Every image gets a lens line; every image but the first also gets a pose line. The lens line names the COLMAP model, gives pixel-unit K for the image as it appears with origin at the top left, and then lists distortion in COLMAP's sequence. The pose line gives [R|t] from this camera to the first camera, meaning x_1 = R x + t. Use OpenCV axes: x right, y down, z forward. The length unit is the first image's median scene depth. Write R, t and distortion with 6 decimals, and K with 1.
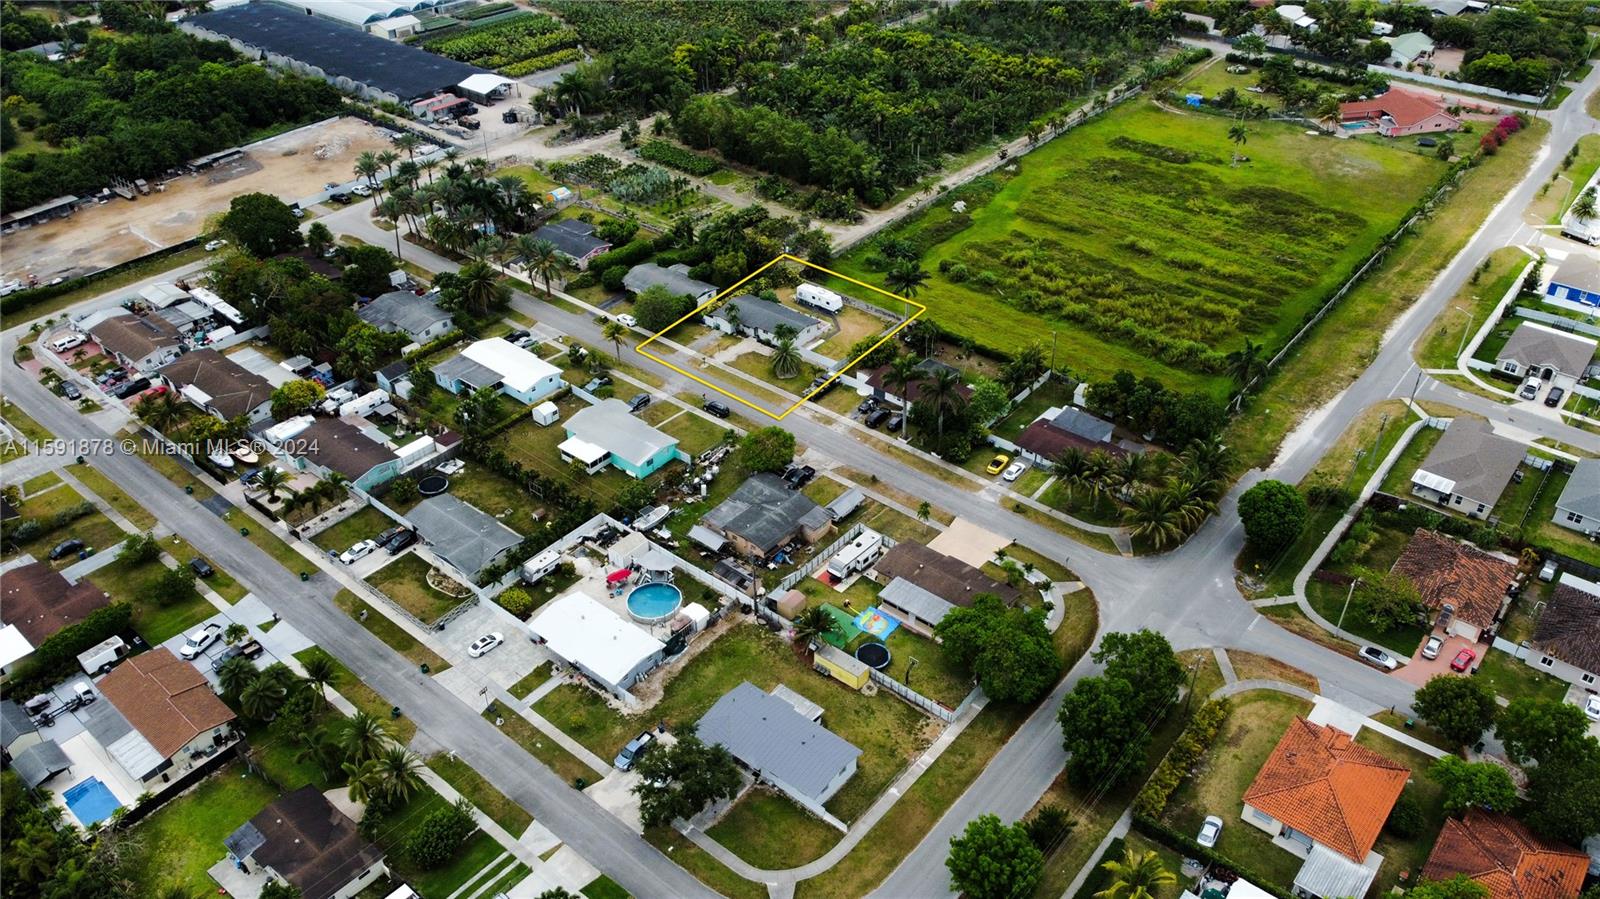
lens RADIAL K [[1213.5, 0, 796.6], [0, 1213.5, 450.2], [0, 0, 1]] dist [0.001809, -0.017362]
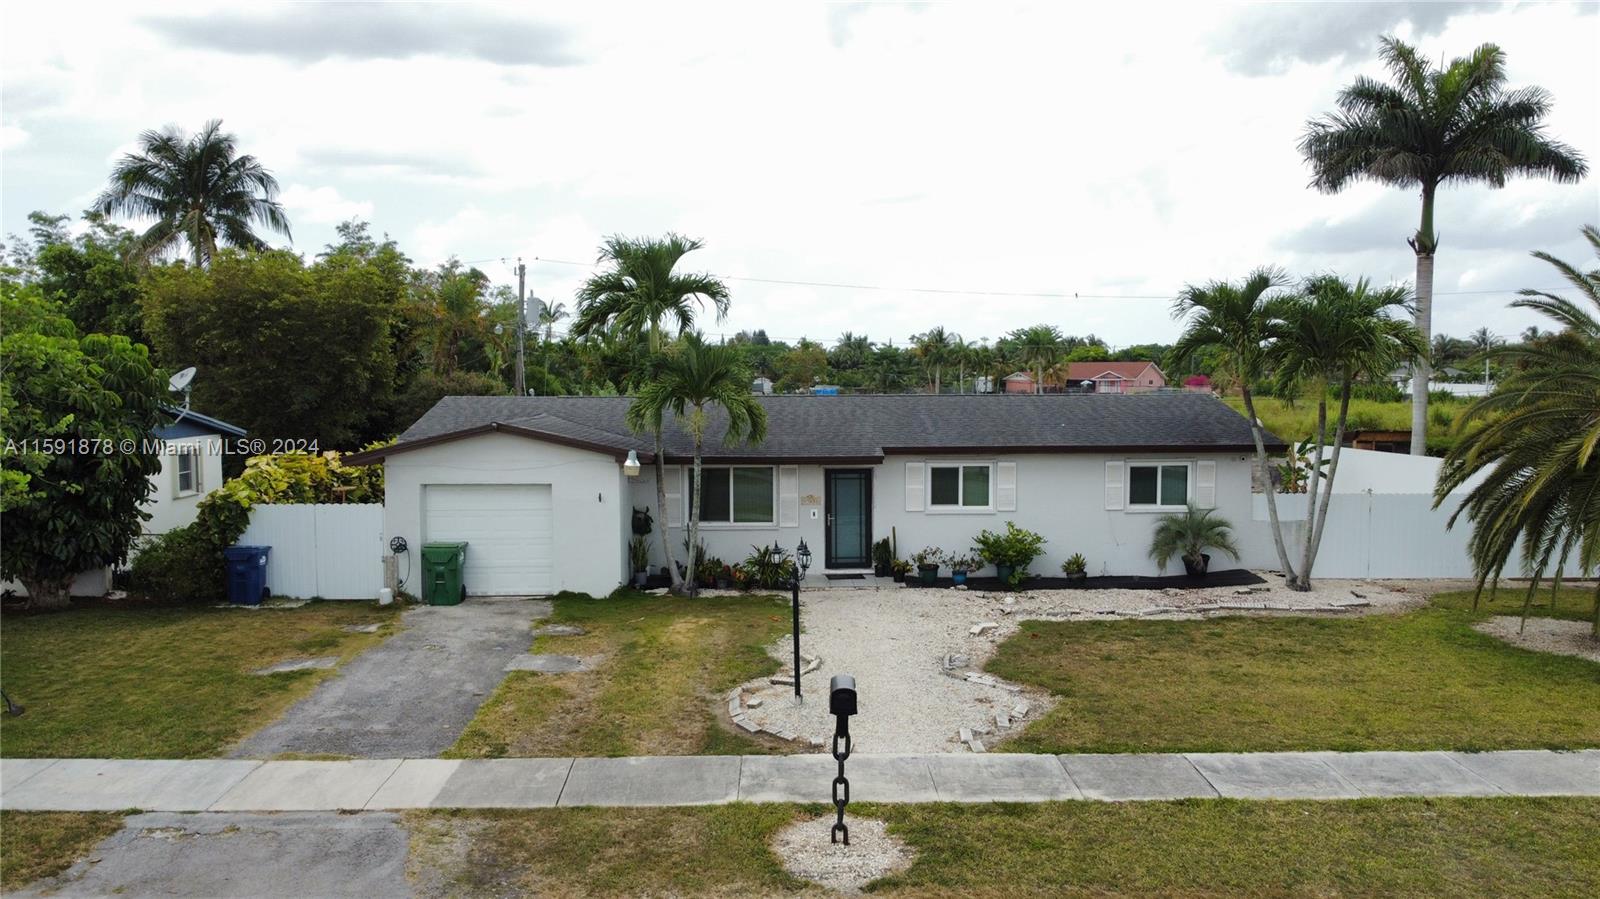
lens RADIAL K [[1213.5, 0, 794.4], [0, 1213.5, 452.3], [0, 0, 1]] dist [0.001809, -0.017362]
pose [[0.760548, -0.040555, 0.648013, -0.108853], [0.366458, 0.850697, -0.376858, -0.063479], [-0.535980, 0.524089, 0.661858, 0.930324]]
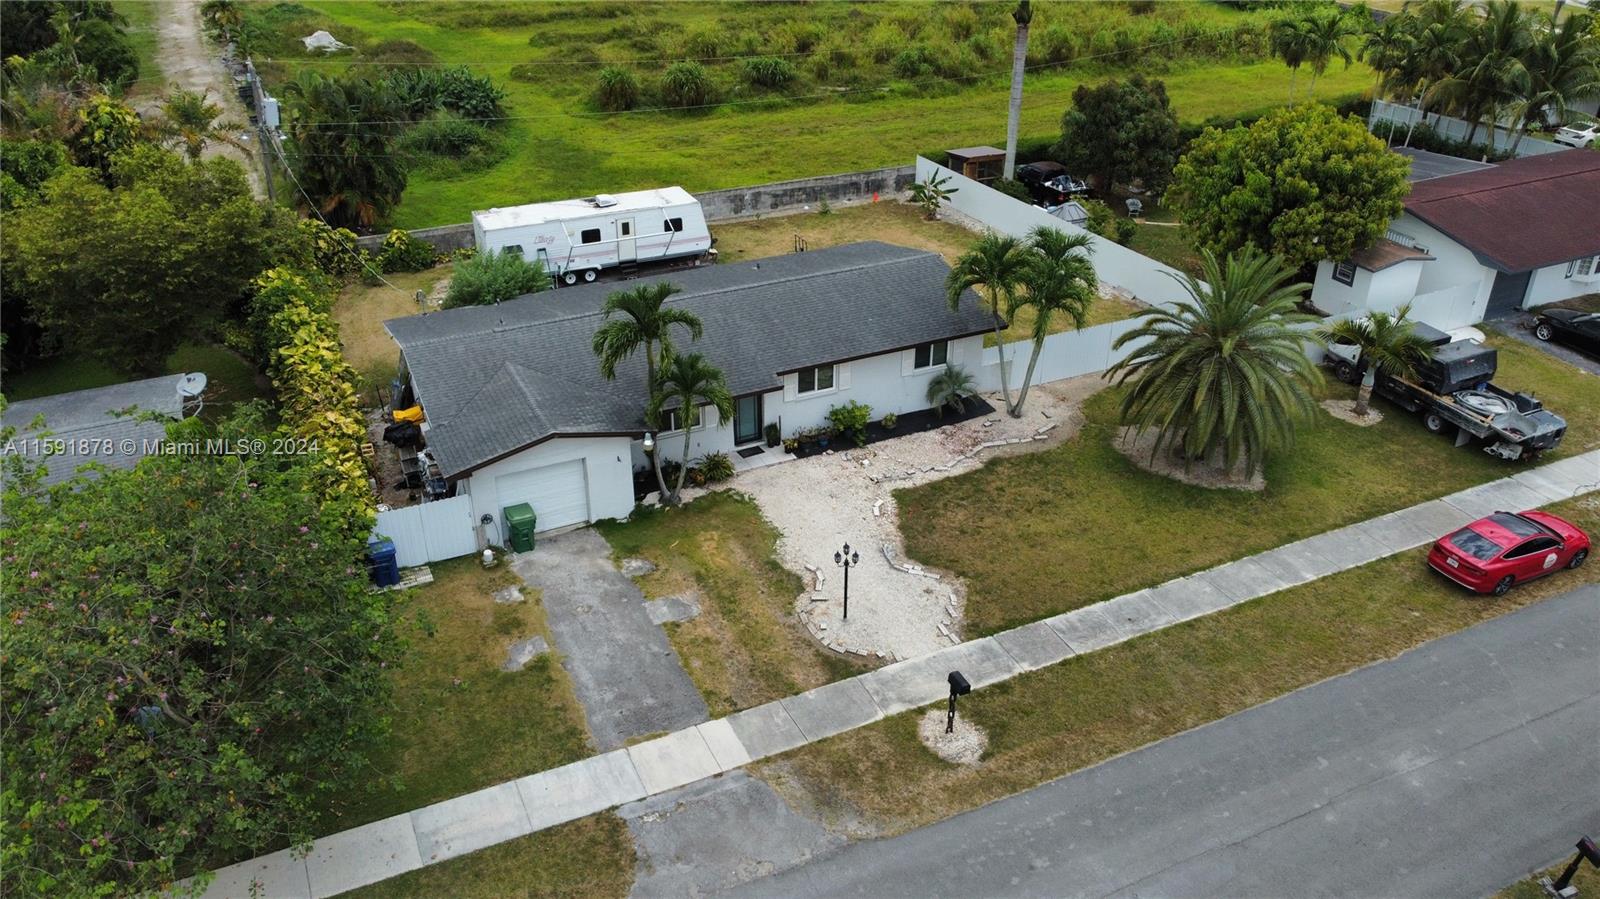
lens RADIAL K [[1213.5, 0, 793.3], [0, 1213.5, 458.9], [0, 0, 1]] dist [0.001809, -0.017362]
pose [[0.427260, -0.436938, 0.791539, -0.162568], [0.508706, 0.839926, 0.189057, -0.120925], [-0.747441, 0.321884, 0.581139, 0.907008]]
